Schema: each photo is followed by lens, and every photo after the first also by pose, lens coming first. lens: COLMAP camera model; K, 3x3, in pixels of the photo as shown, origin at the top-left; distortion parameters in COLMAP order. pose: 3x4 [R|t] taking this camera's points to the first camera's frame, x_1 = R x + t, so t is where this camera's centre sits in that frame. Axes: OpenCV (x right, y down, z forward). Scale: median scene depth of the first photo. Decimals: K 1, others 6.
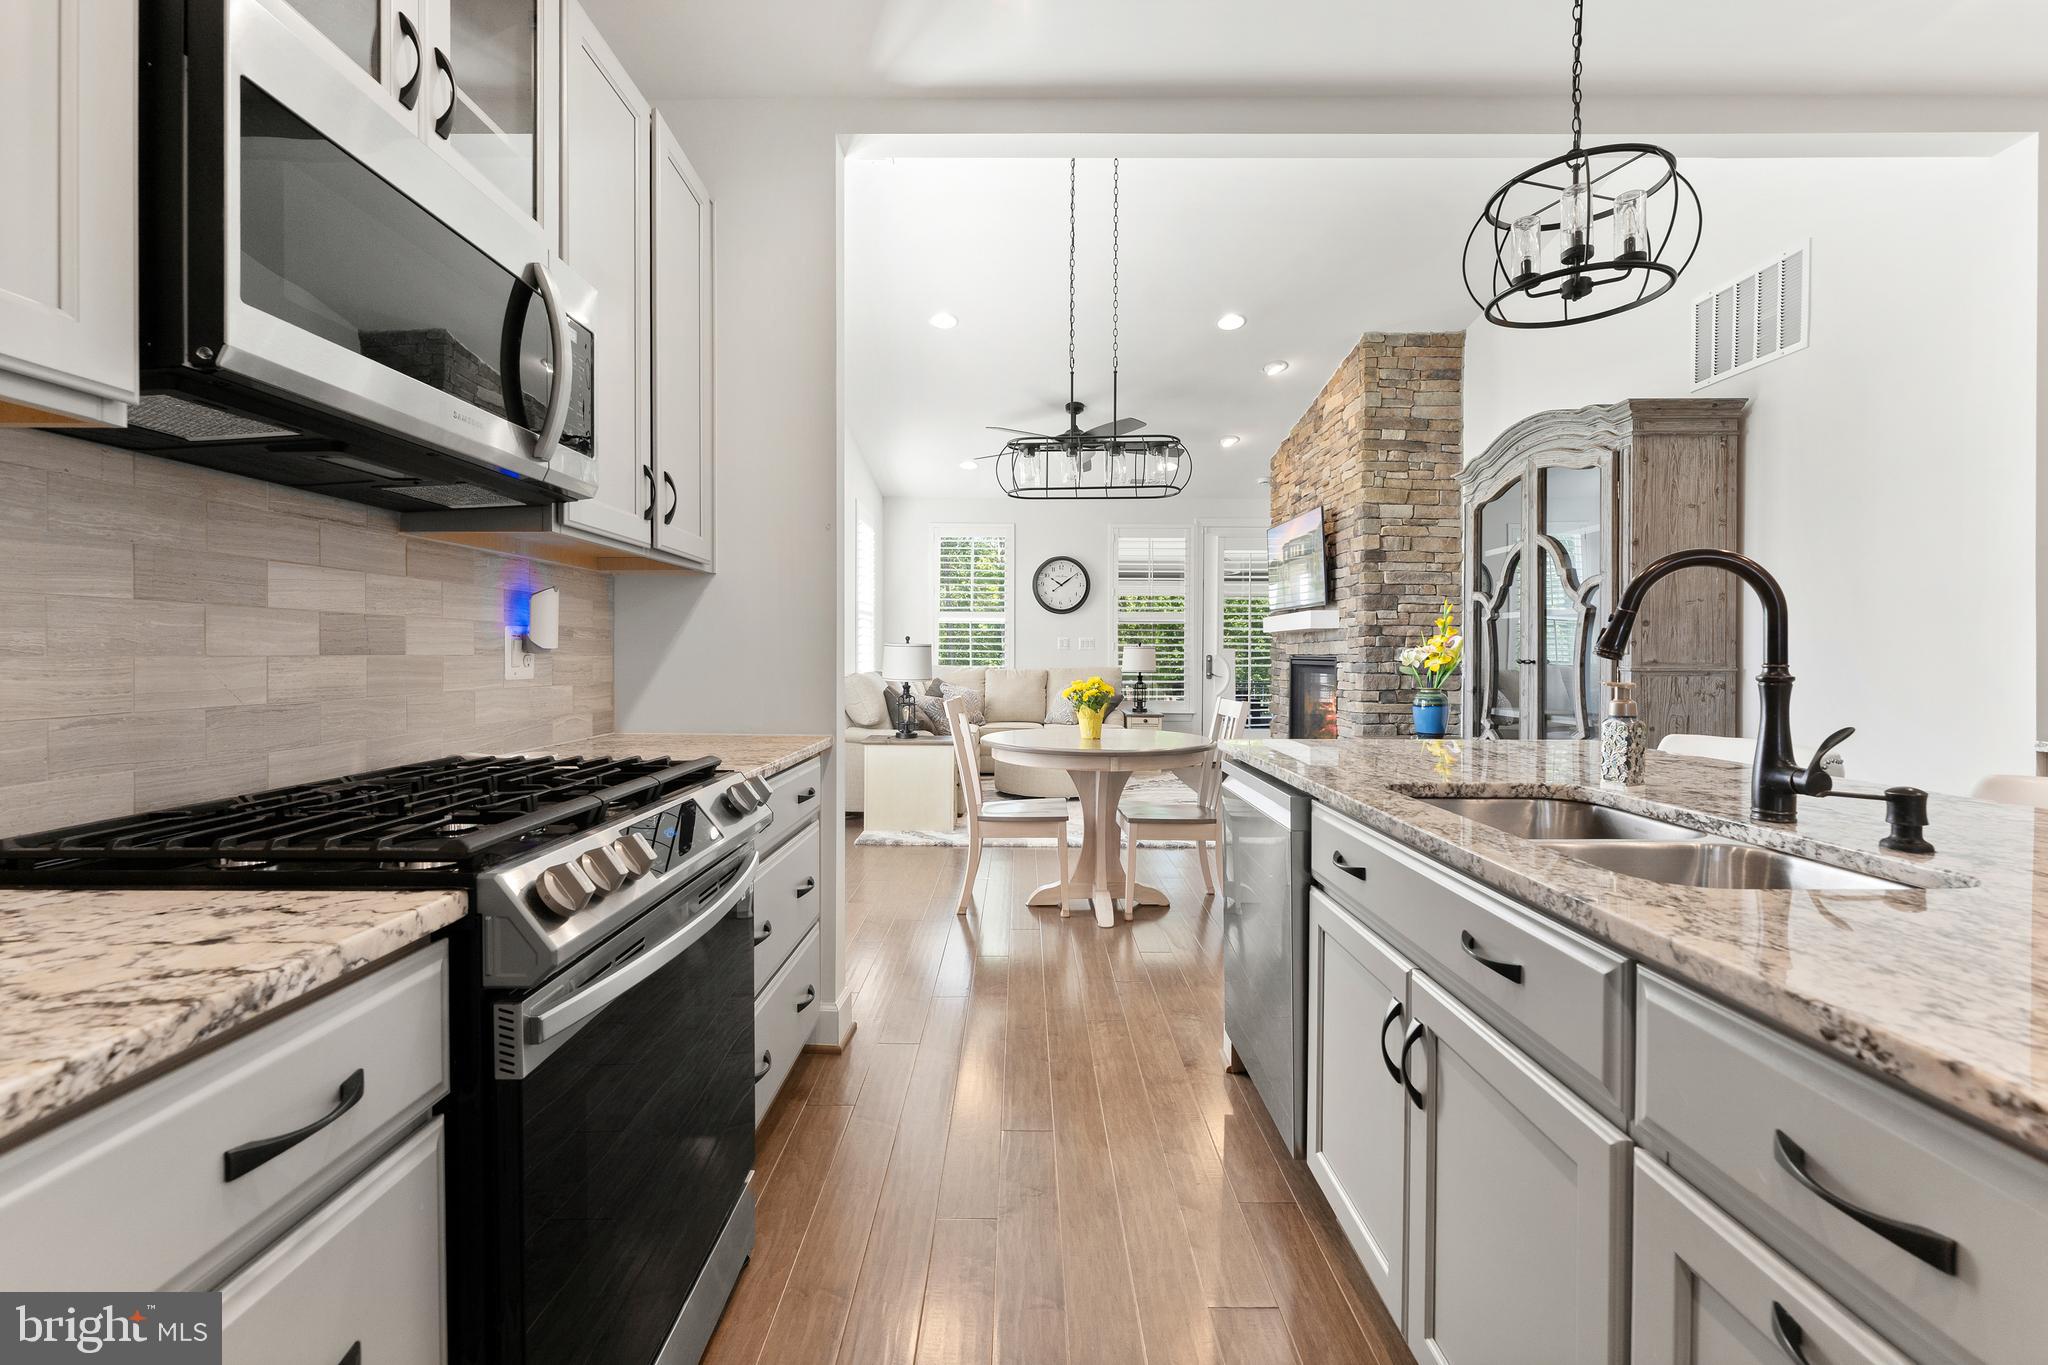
lens RADIAL K [[861.3, 0, 1006.6], [0, 861.3, 663.5], [0, 0, 1]] dist [0.000695, -0.000883]
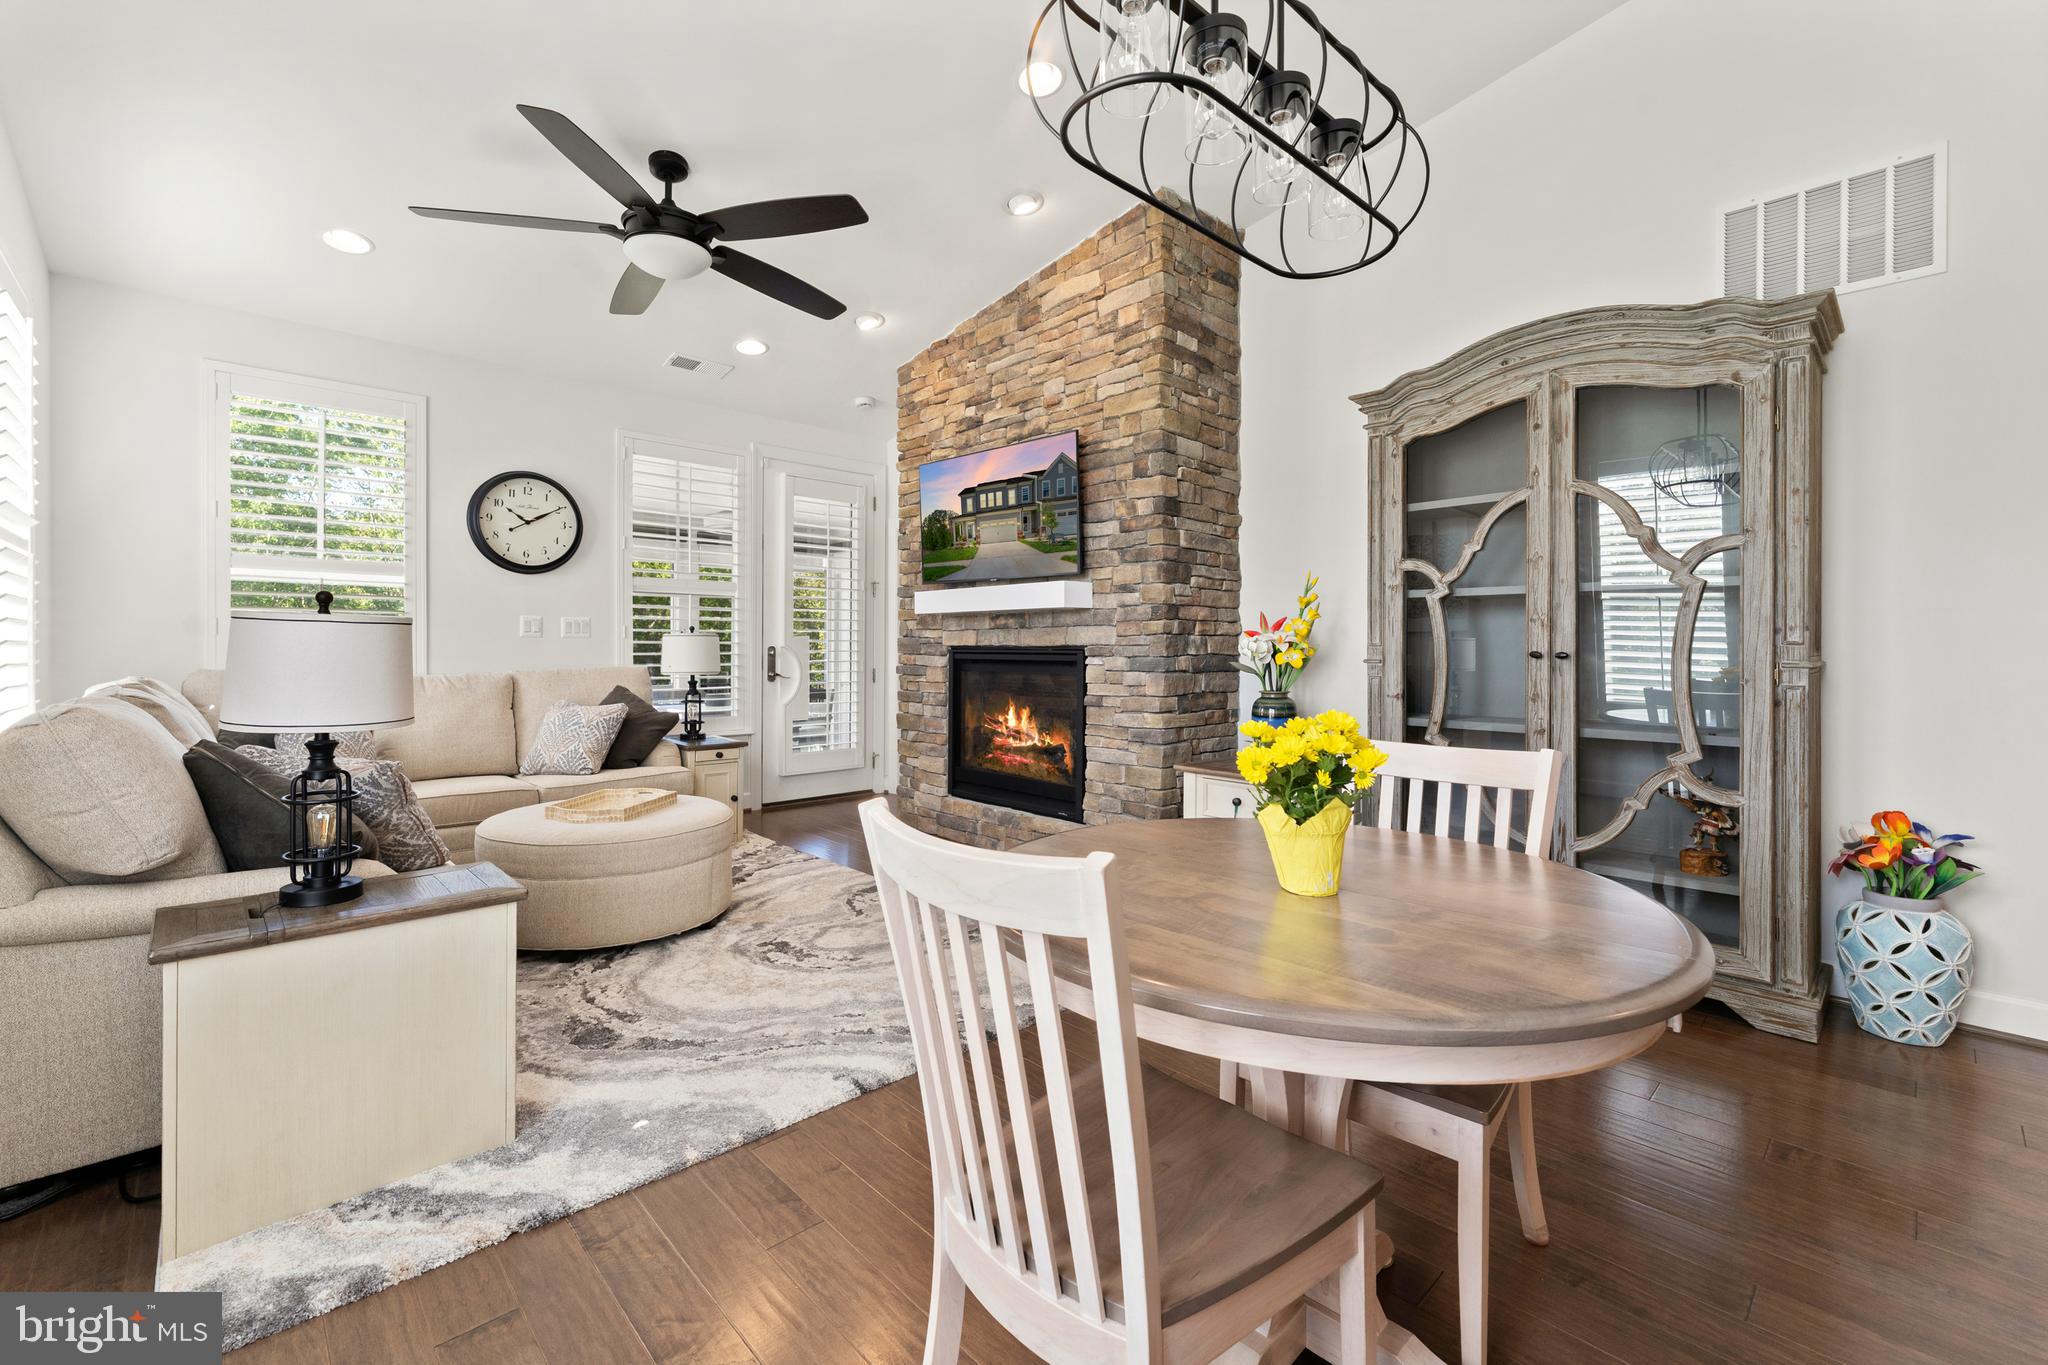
lens RADIAL K [[861.3, 0, 1025.1], [0, 861.3, 649.5], [0, 0, 1]] dist [0.000695, -0.000883]
pose [[0.711302, -0.004972, 0.702869, -0.157735], [0.009164, 0.999956, -0.002200, -0.006672], [-0.702827, 0.008006, 0.711316, 0.581857]]
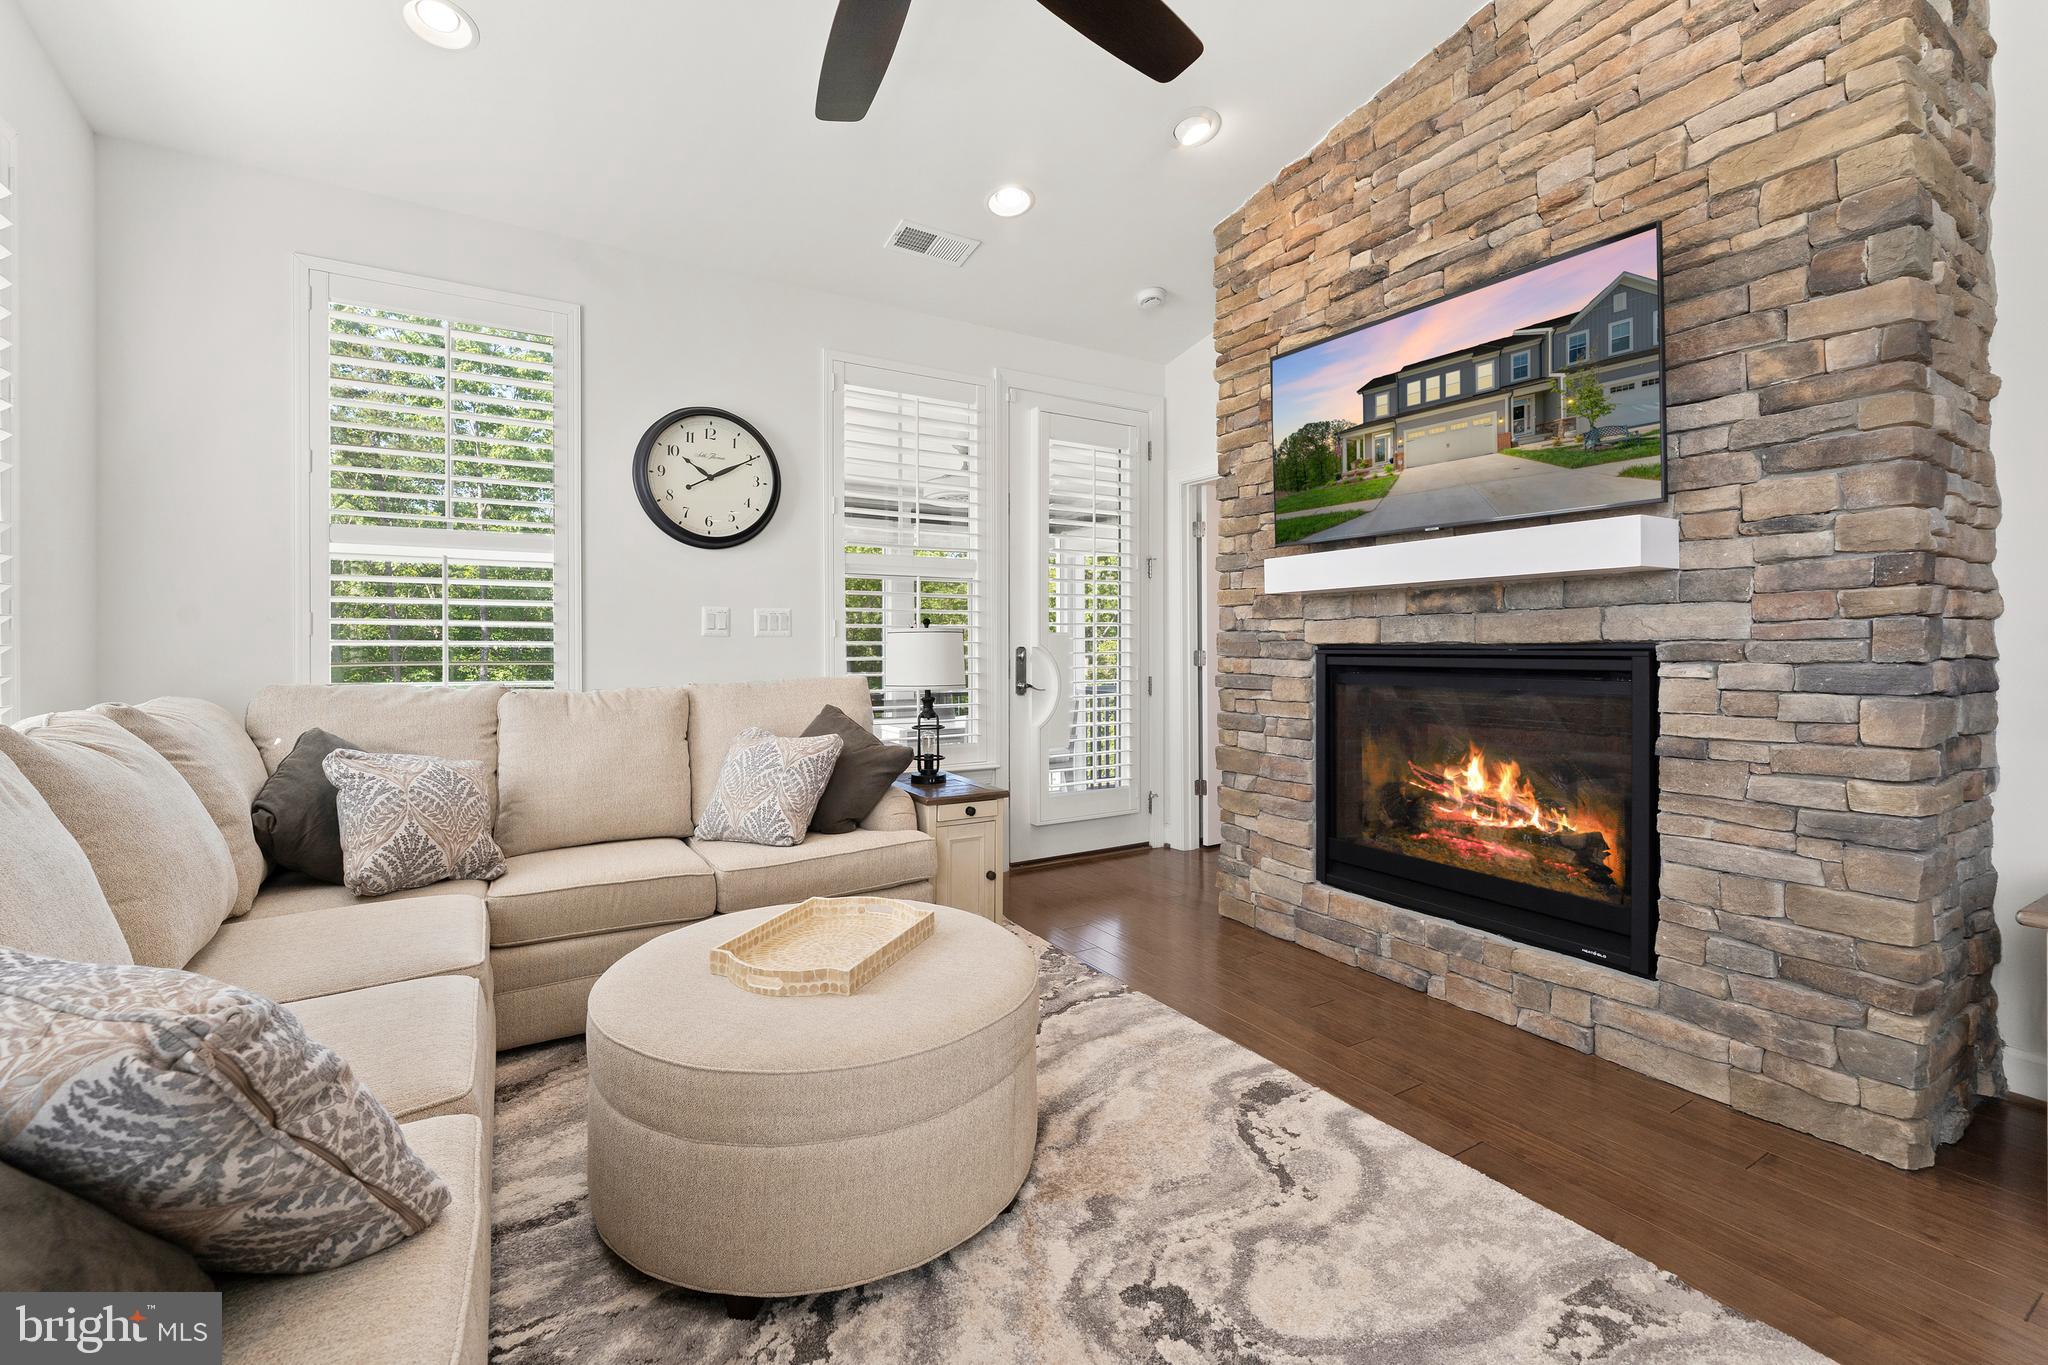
lens RADIAL K [[861.3, 0, 1012.0], [0, 861.3, 641.7], [0, 0, 1]] dist [0.000695, -0.000883]
pose [[0.847455, -0.004935, 0.530845, -0.050113], [0.014374, 0.999803, -0.013653, -0.010020], [-0.530673, 0.019200, 0.847359, 0.907085]]
